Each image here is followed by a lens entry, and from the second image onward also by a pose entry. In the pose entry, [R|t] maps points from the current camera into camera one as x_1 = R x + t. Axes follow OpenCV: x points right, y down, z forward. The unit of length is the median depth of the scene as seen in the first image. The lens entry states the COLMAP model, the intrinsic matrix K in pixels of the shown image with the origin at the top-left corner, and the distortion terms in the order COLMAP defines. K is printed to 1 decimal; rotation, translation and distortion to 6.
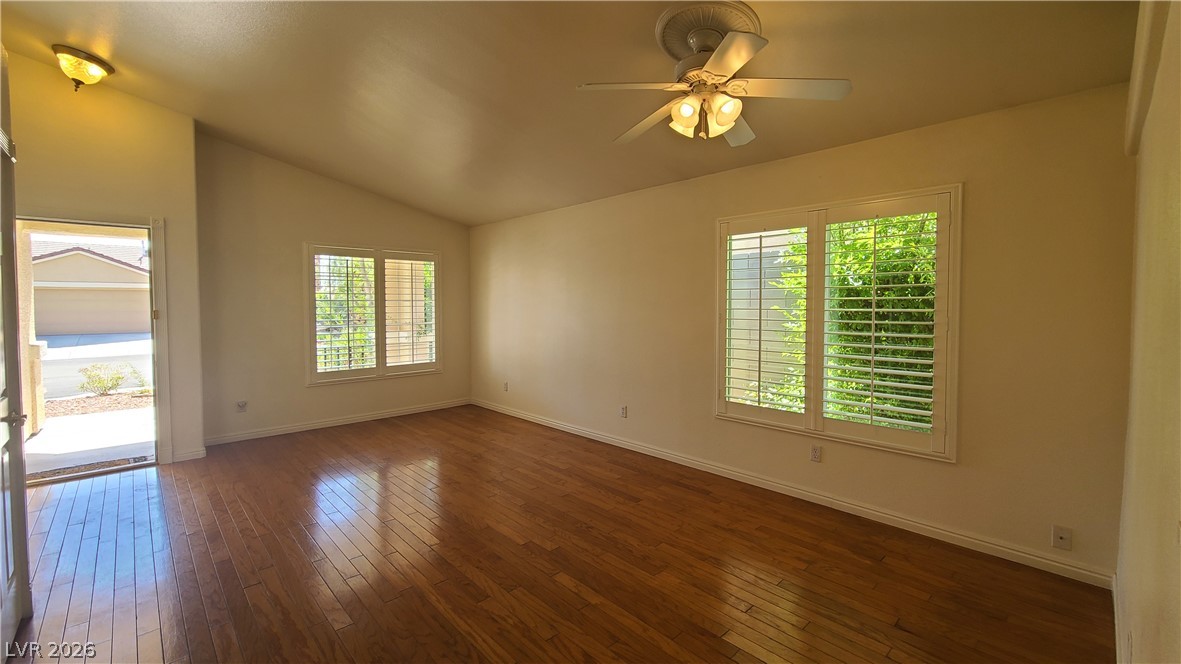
lens RADIAL K [[485.3, 0, 599.8], [0, 485.3, 321.0], [0, 0, 1]] dist [-0.003445, -0.000350]
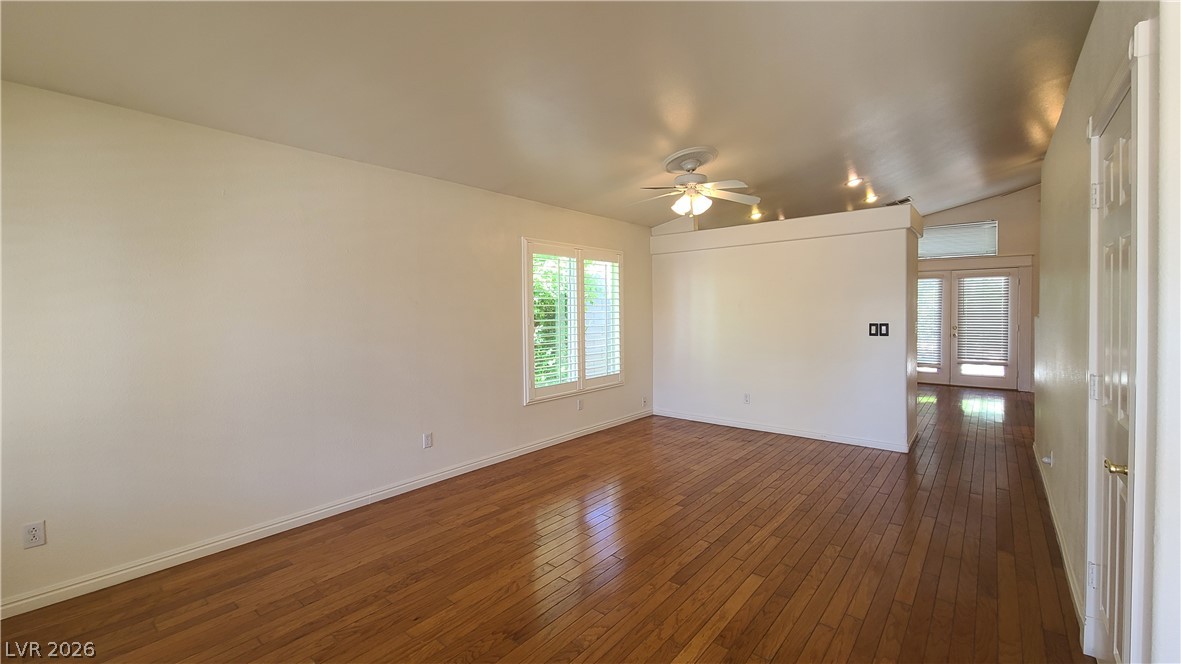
lens RADIAL K [[485.3, 0, 599.8], [0, 485.3, 321.0], [0, 0, 1]] dist [-0.003445, -0.000350]
pose [[-0.119418, -0.026311, 0.992495, -1.054420], [0.039371, 0.998737, 0.031214, -0.040490], [-0.992063, 0.042803, -0.118232, 1.056114]]
